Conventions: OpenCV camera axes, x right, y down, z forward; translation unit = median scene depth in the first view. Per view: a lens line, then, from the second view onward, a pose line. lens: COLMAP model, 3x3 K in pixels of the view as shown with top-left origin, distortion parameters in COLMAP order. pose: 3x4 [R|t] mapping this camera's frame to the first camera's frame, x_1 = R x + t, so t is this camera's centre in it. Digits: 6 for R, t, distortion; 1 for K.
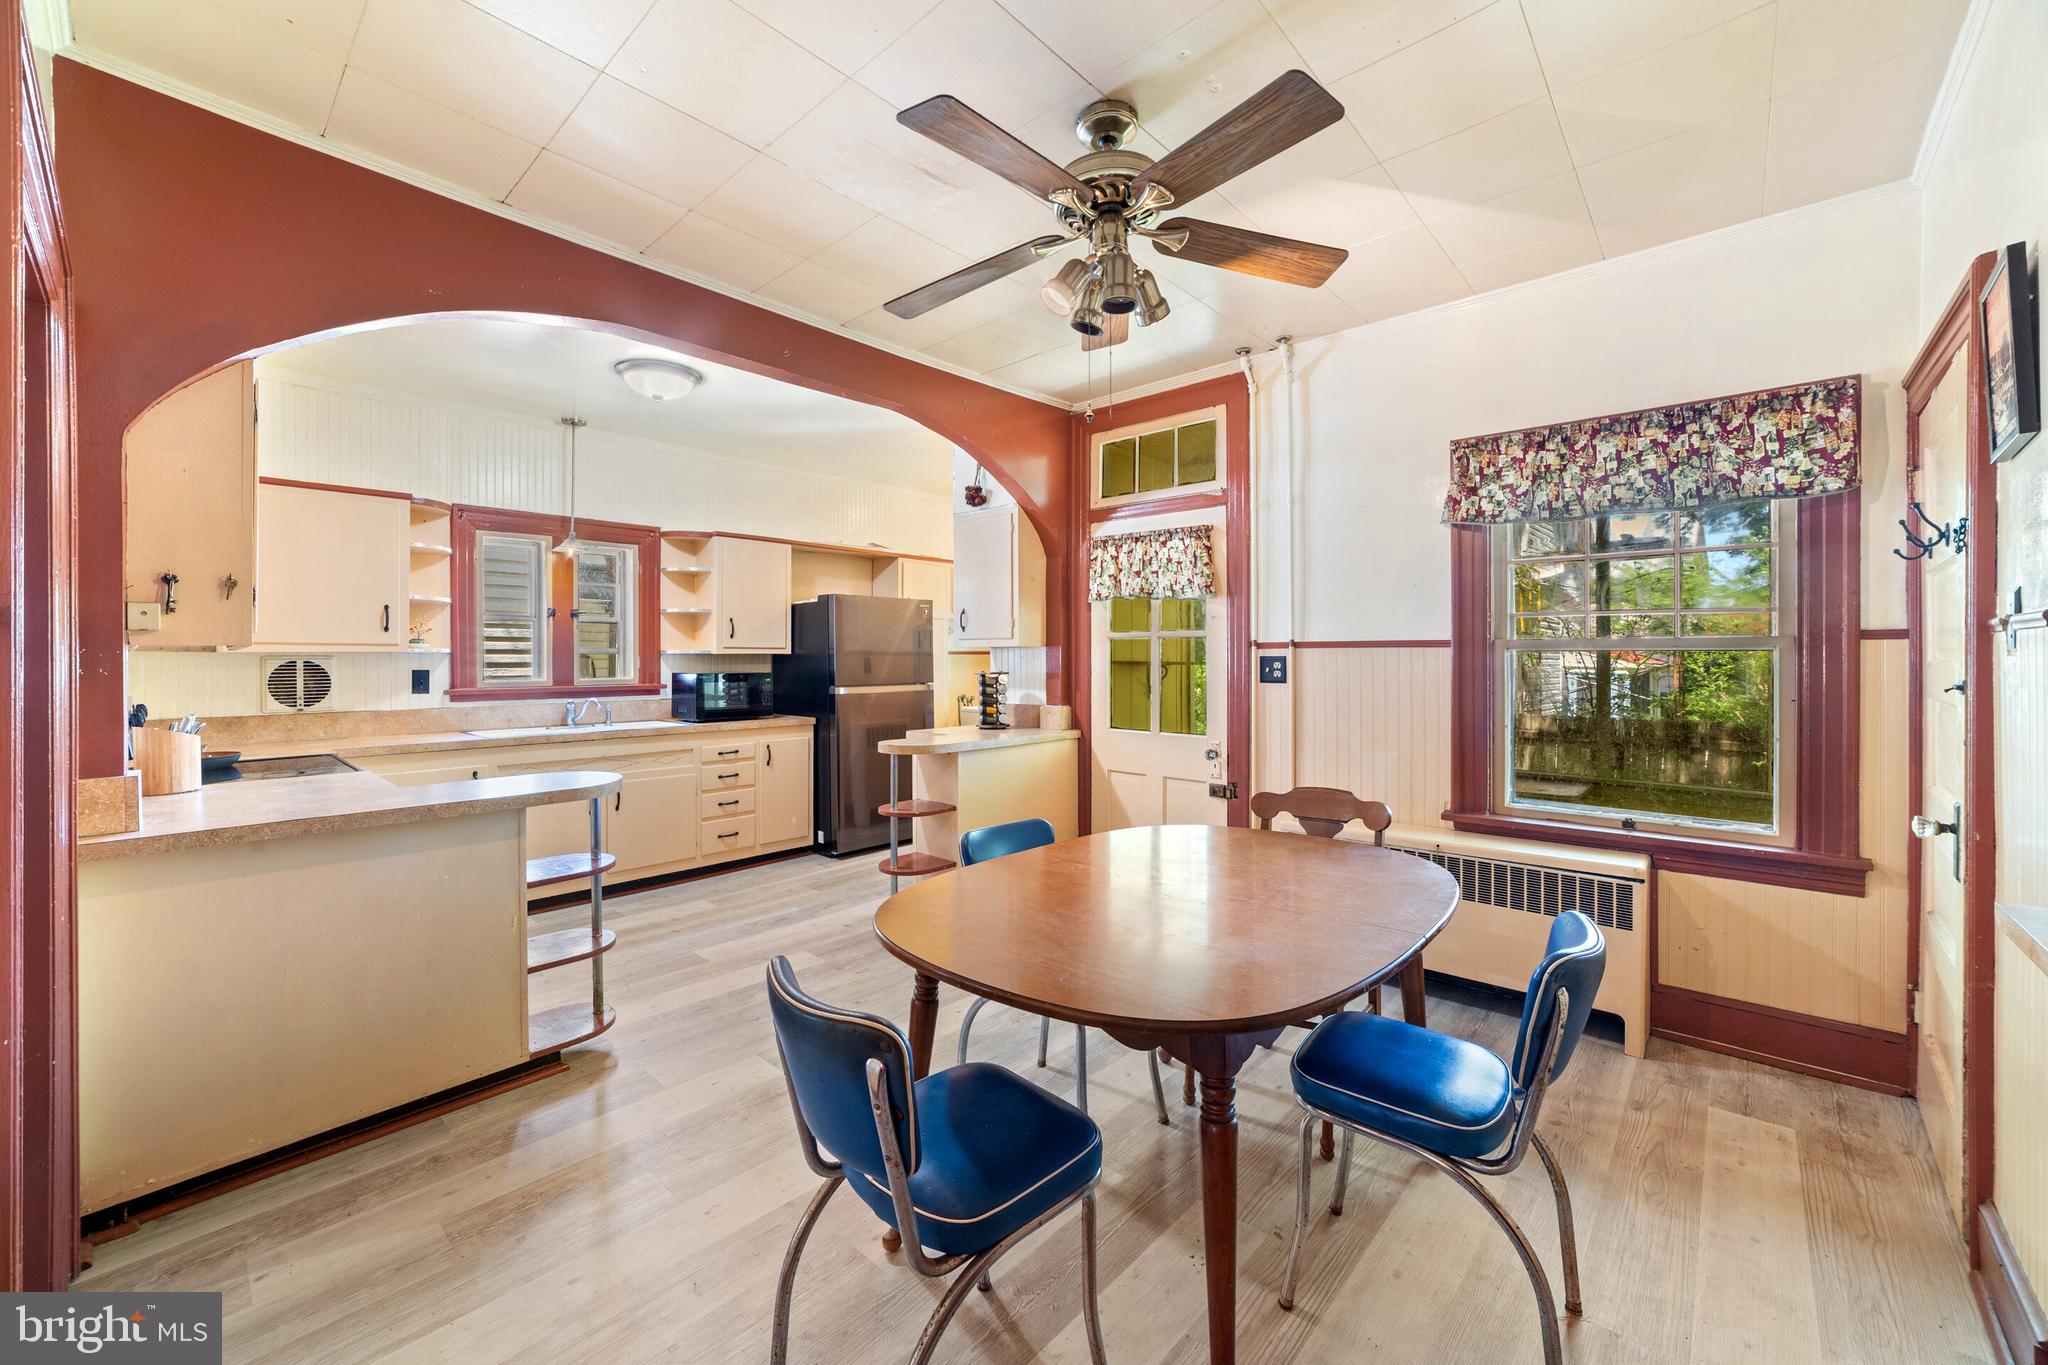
lens RADIAL K [[813.4, 0, 1024.0], [0, 813.4, 682.5], [0, 0, 1]] dist [0.000488, 0.000183]
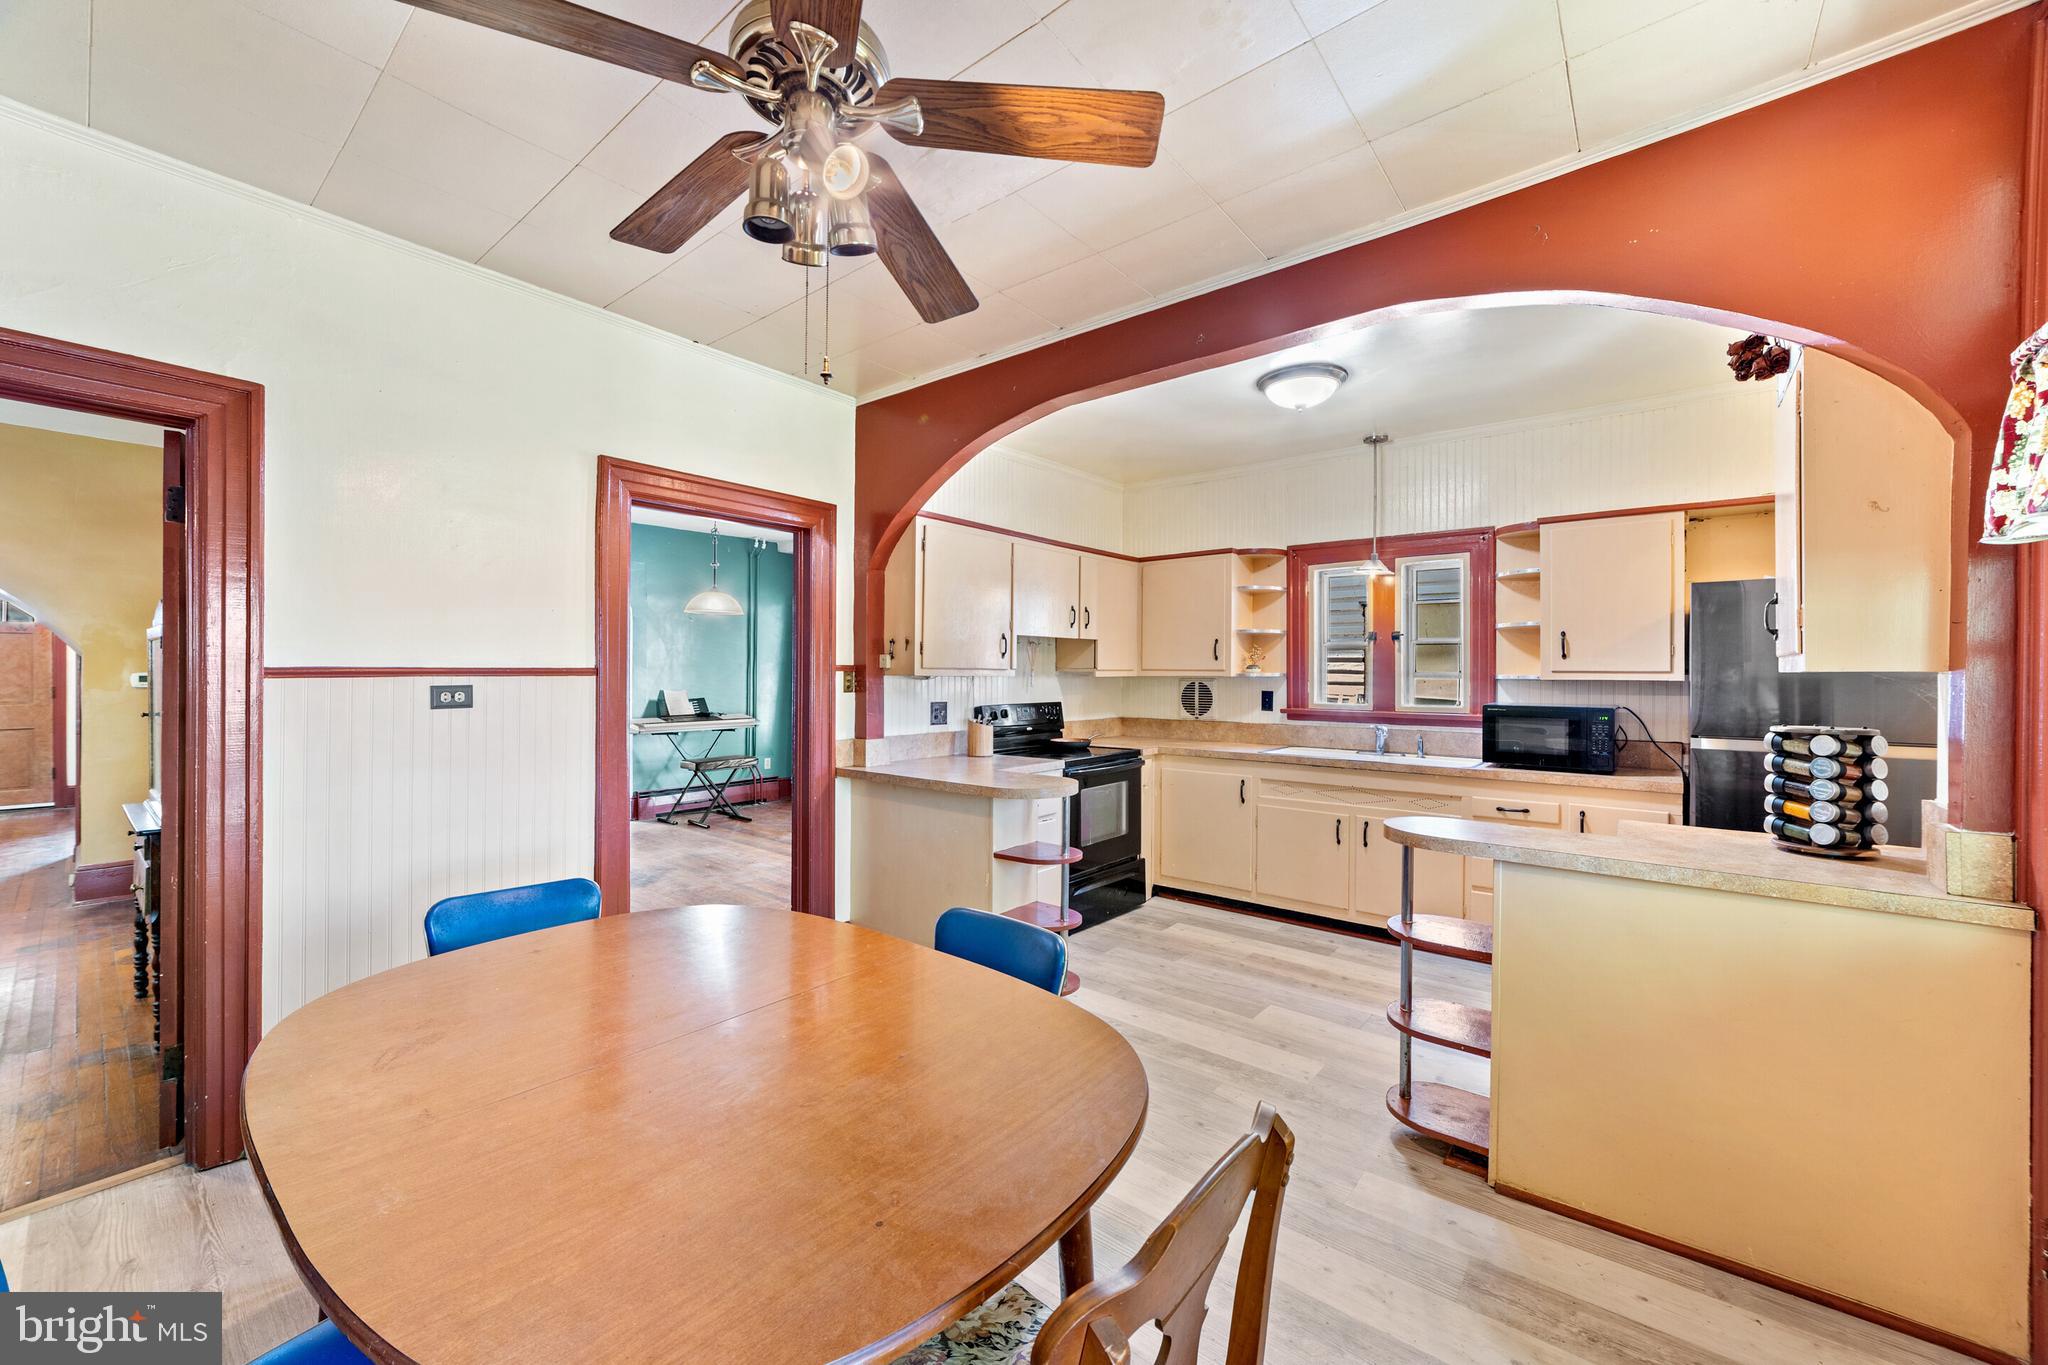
lens RADIAL K [[813.4, 0, 1024.0], [0, 813.4, 682.5], [0, 0, 1]] dist [0.000488, 0.000183]
pose [[0.021549, 0.013153, -0.999681, 0.438960], [-0.034418, 0.999331, 0.012406, -0.030033], [0.999175, 0.034140, 0.021987, 0.606907]]
